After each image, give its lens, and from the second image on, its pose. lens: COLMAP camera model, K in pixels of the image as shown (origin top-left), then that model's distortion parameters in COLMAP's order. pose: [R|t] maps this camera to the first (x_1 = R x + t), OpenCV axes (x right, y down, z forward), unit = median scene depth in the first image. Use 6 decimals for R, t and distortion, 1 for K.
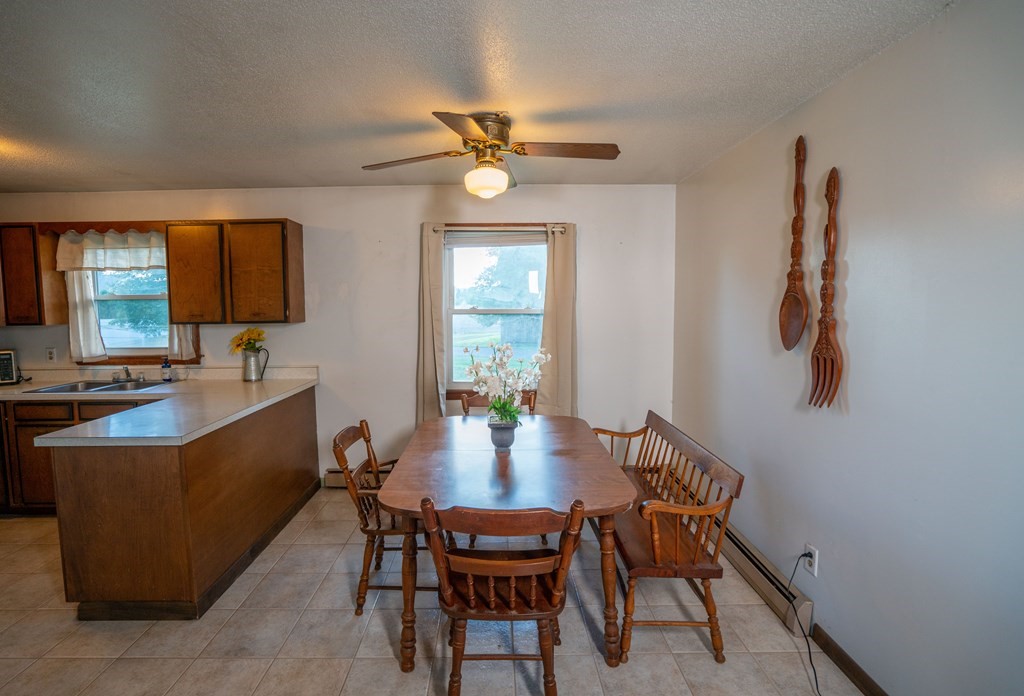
lens RADIAL K [[500.6, 0, 494.5], [0, 500.6, 344.3], [0, 0, 1]] dist [-0.030096, 0.011000]
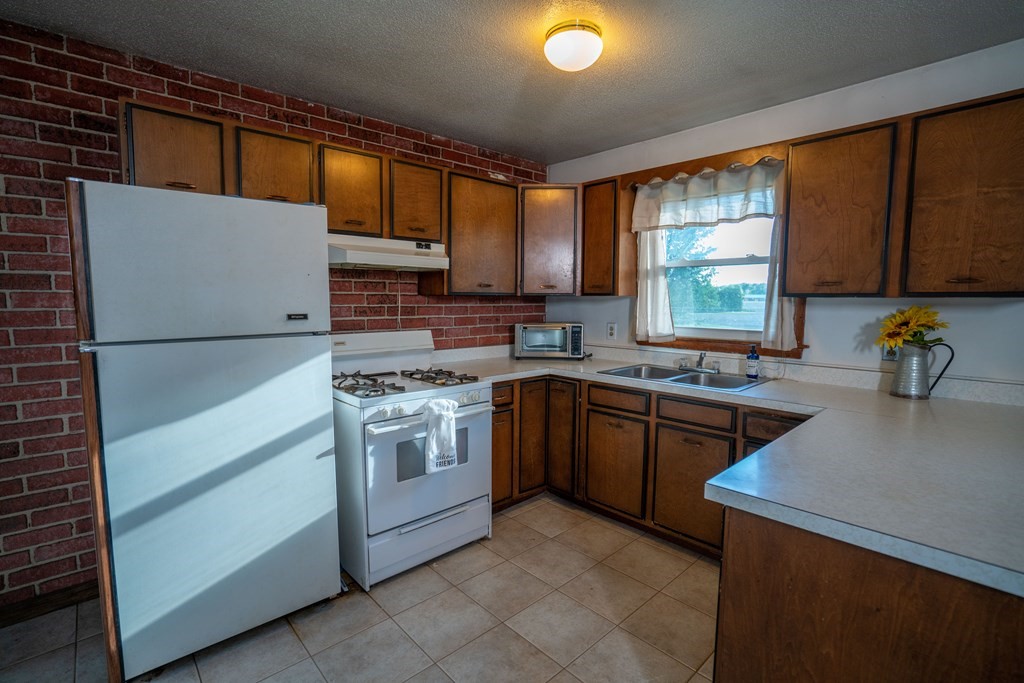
lens RADIAL K [[470.1, 0, 494.4], [0, 470.1, 338.7], [0, 0, 1]] dist [-0.049424, 0.016432]
pose [[0.663204, 0.074581, -0.744714, -0.449070], [-0.068918, 0.996881, 0.038459, 0.019186], [0.745259, 0.025818, 0.666275, 0.303591]]
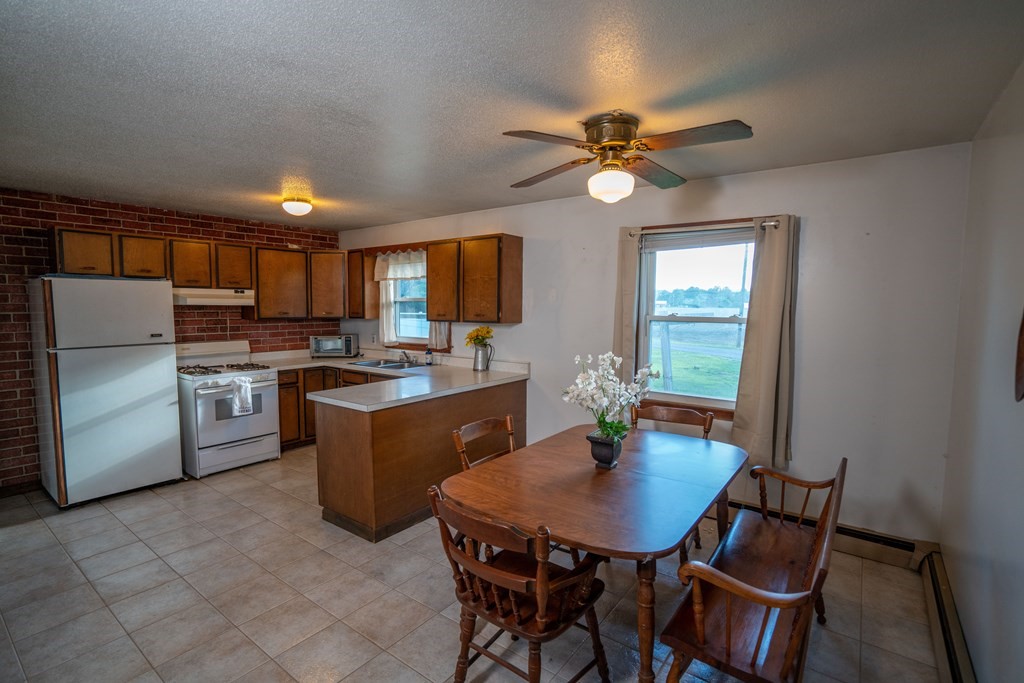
lens RADIAL K [[487.5, 0, 495.3], [0, 487.5, 342.0], [0, 0, 1]] dist [-0.035284, 0.011293]
pose [[0.792440, 0.058911, -0.607098, 0.274339], [-0.060185, 0.998020, 0.018286, -0.020382], [0.606973, 0.022048, 0.794417, 0.091603]]
